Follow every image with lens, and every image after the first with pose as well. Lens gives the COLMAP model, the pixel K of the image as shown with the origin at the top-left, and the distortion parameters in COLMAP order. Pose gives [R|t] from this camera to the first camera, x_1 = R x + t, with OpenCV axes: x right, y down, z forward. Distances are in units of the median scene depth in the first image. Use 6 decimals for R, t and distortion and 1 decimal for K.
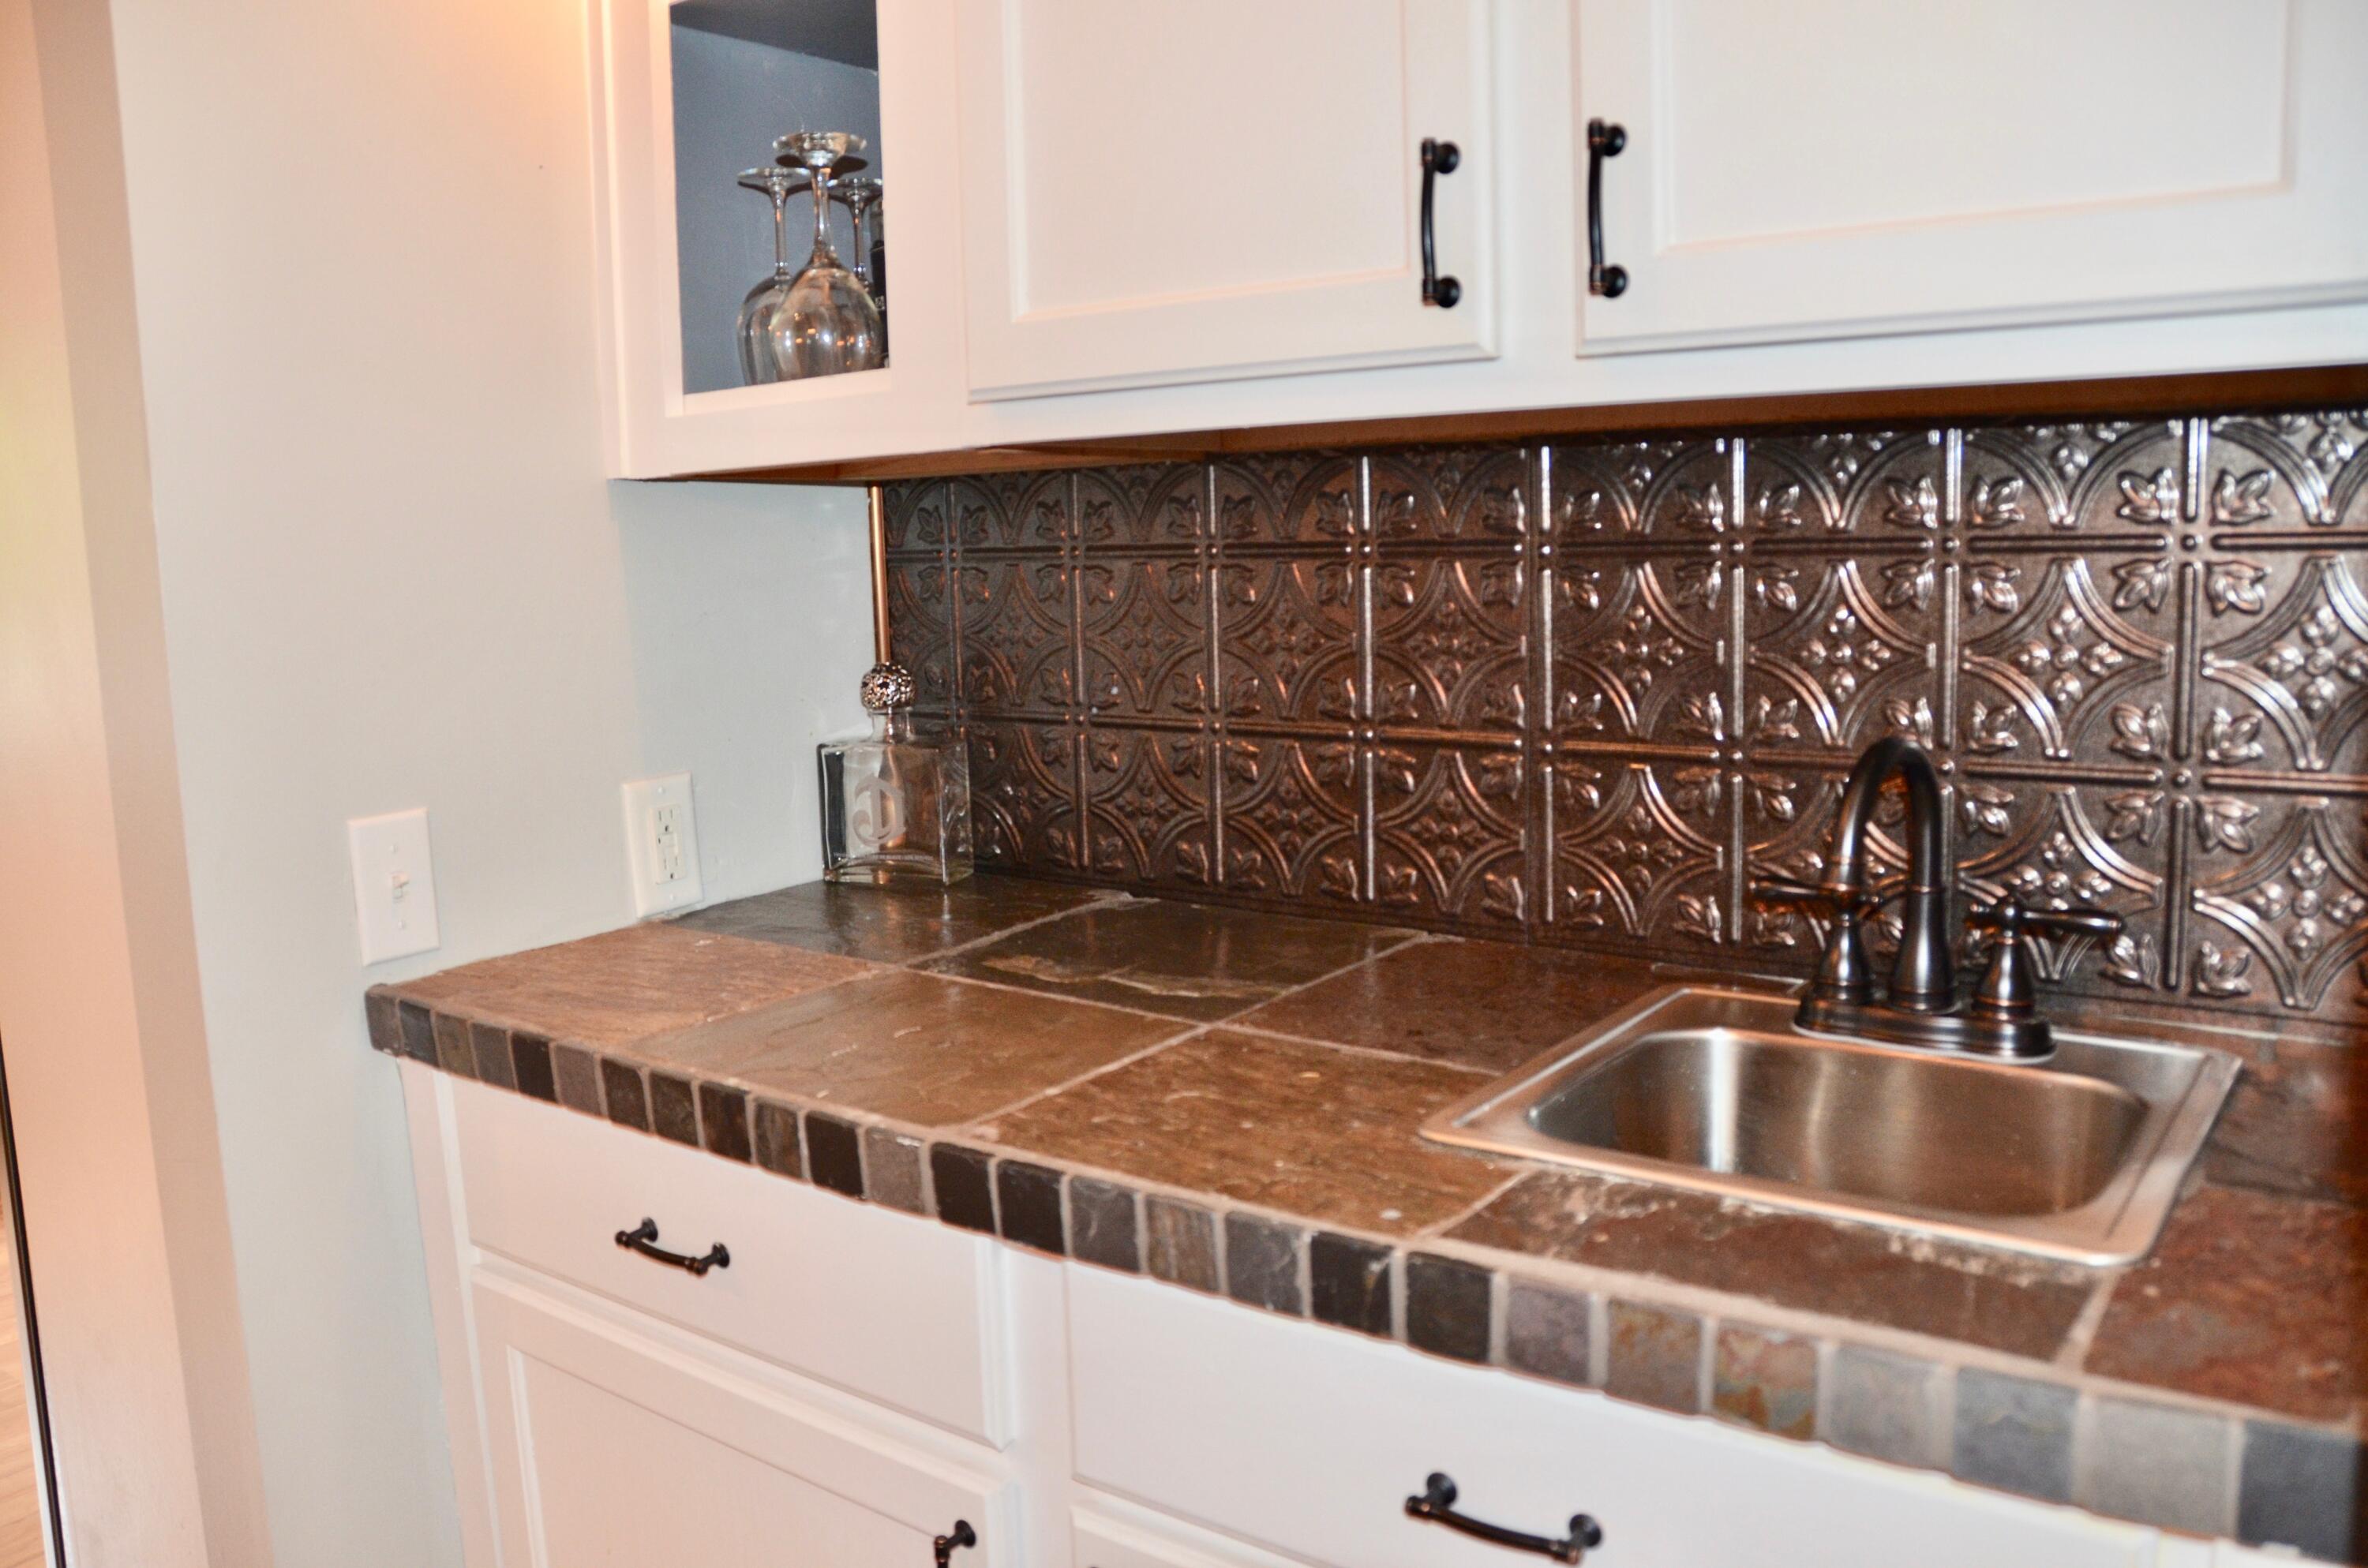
lens RADIAL K [[1841.4, 0, 1162.5], [0, 1841.4, 785.9], [0, 0, 1]] dist [-0.149456, 0.092817]
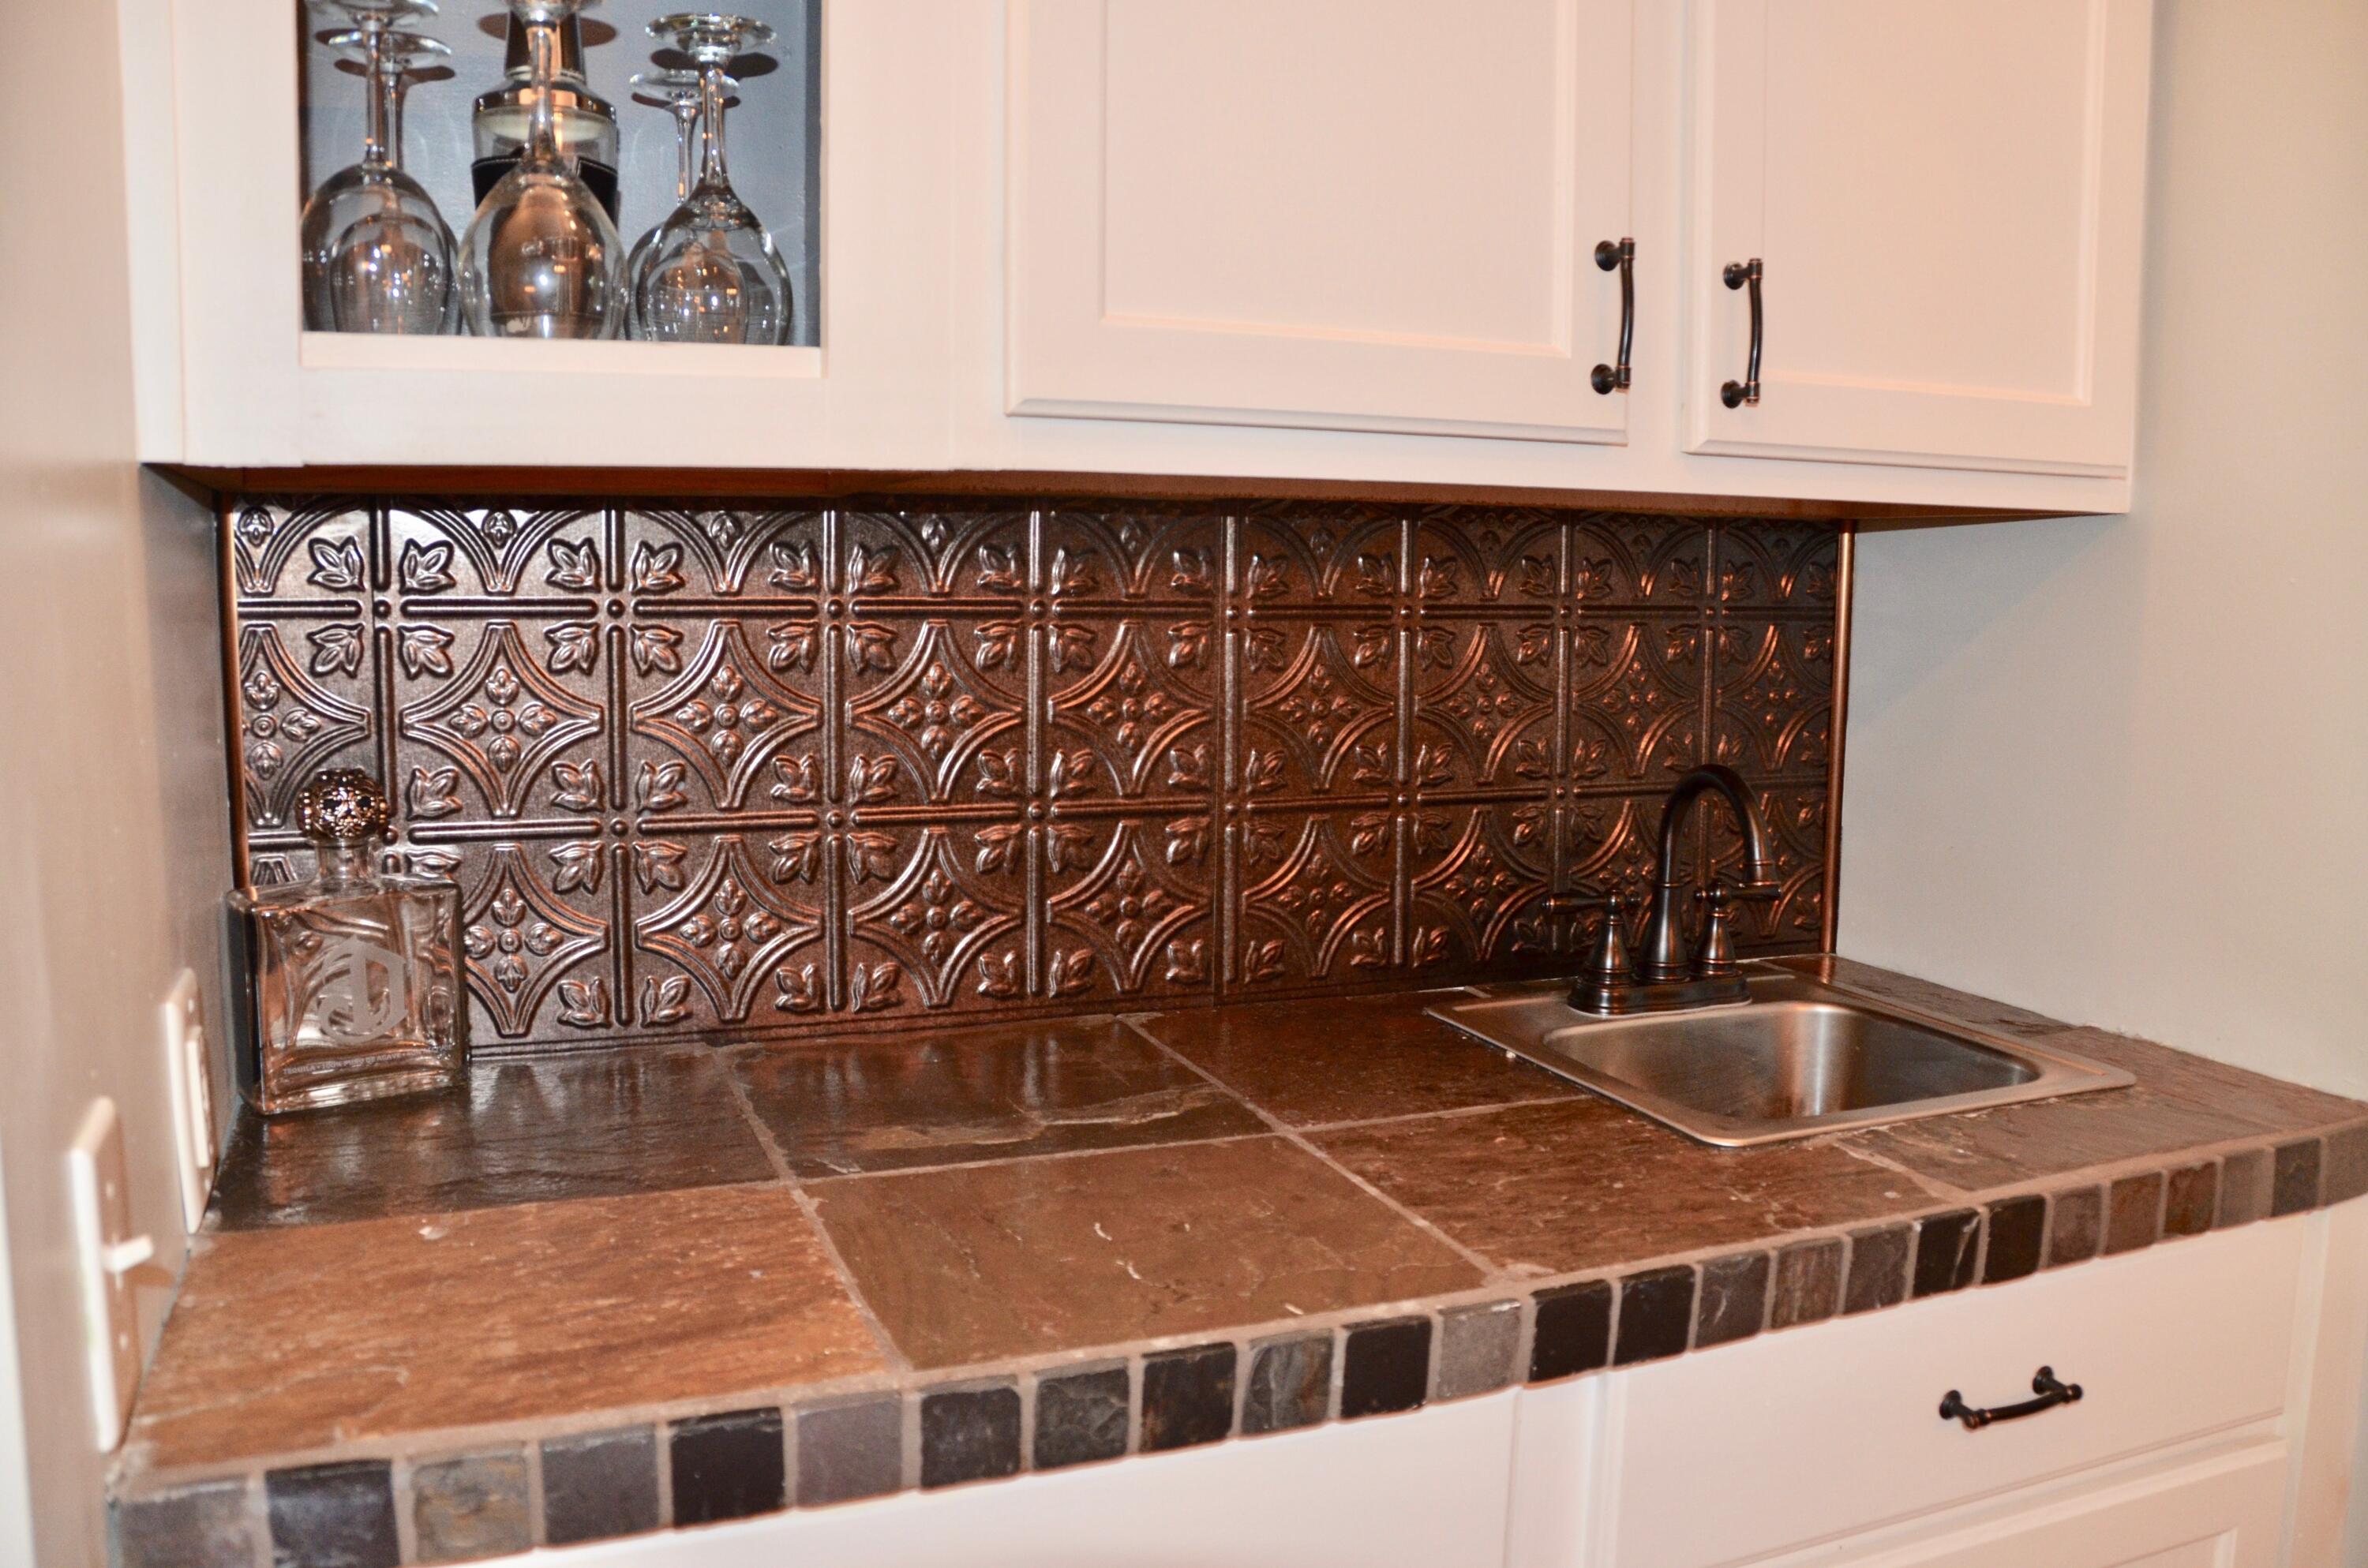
lens RADIAL K [[1841.4, 0, 1183.7], [0, 1841.4, 770.3], [0, 0, 1]] dist [-0.149456, 0.092817]
pose [[0.509619, -0.056395, 0.858550, -0.804751], [0.095940, 0.995351, 0.008434, -0.062908], [-0.855035, 0.078071, 0.512660, 0.597738]]
